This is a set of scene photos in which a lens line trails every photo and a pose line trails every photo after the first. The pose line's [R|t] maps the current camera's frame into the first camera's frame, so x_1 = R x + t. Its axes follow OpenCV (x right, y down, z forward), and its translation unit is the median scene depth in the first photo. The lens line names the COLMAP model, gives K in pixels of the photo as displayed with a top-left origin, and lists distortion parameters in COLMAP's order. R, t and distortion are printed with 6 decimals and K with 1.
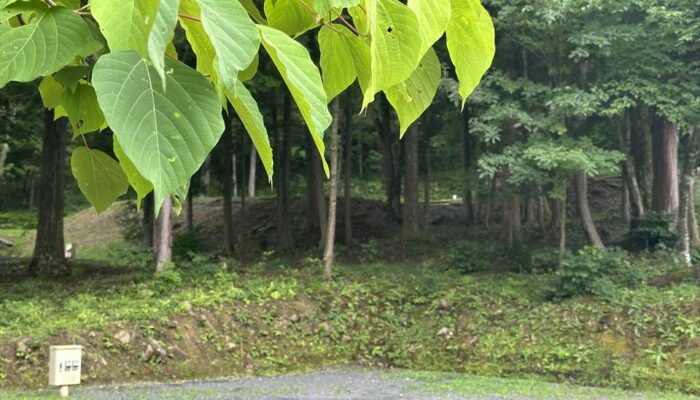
lens RADIAL K [[1034.8, 0, 350.0], [0, 1034.8, 200.0], [0, 0, 1]] dist [0.278512, 0.021289]
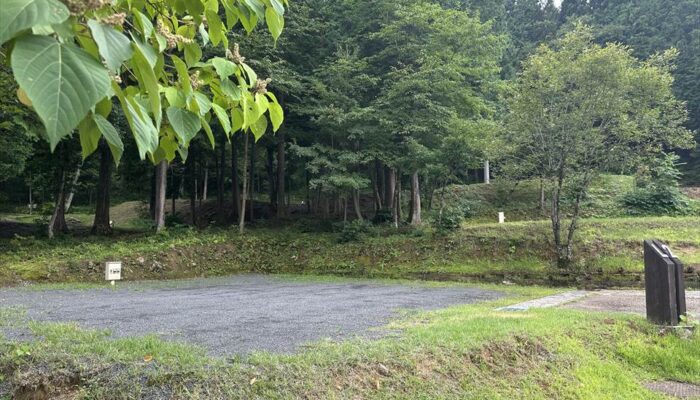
lens RADIAL K [[506.2, 0, 350.0], [0, 506.2, 200.0], [0, 0, 1]] dist [0.138082, -0.004678]
pose [[0.983217, 0.010057, 0.182161, 0.008602], [-0.006167, 0.999741, -0.021908, 0.026063], [-0.182334, 0.020416, 0.983025, -0.106275]]
